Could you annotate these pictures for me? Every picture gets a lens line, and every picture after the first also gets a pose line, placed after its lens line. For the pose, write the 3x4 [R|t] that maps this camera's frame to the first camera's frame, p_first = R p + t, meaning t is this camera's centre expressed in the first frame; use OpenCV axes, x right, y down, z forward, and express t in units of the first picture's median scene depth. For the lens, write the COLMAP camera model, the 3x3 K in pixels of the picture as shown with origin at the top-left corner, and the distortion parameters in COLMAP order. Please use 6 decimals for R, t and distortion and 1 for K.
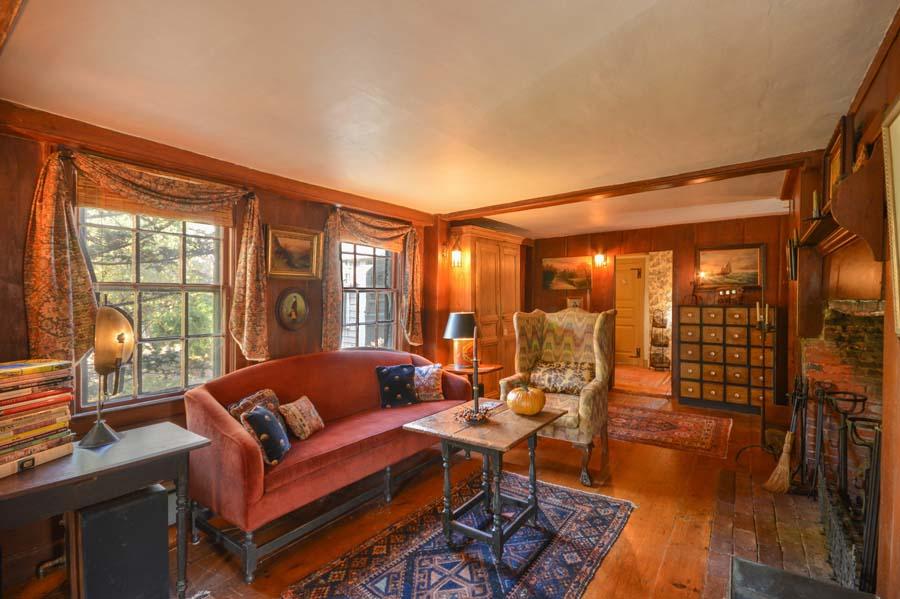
lens RADIAL K [[408.5, 0, 450.3], [0, 408.5, 300.7], [0, 0, 1]] dist [0.000983, -0.000032]
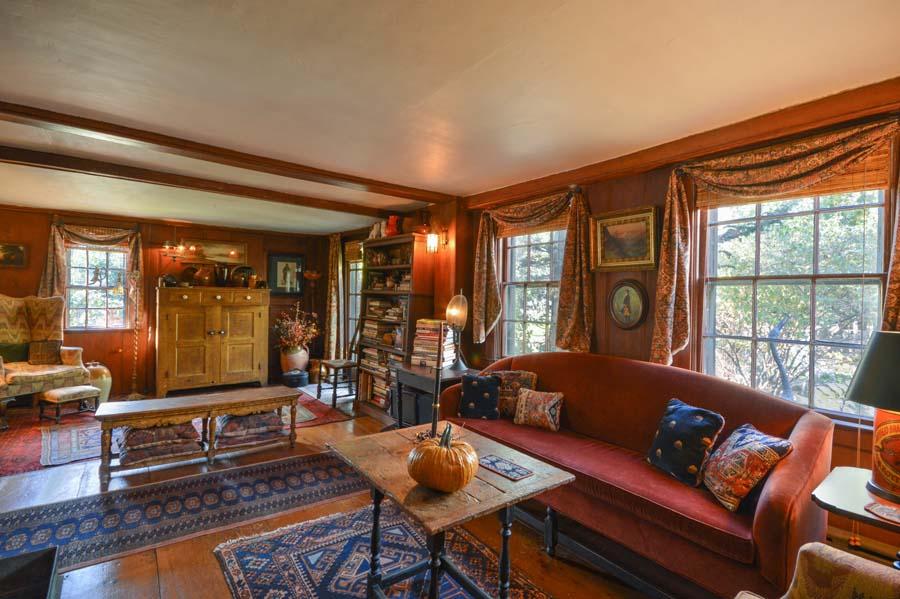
lens RADIAL K [[414.2, 0, 450.1], [0, 414.2, 293.5], [0, 0, 1]] dist [0.000084, -0.000061]
pose [[-0.300552, 0.002193, -0.953763, 0.568706], [-0.016003, 0.999845, 0.007342, -0.004085], [0.953631, 0.017469, -0.300470, 0.915811]]
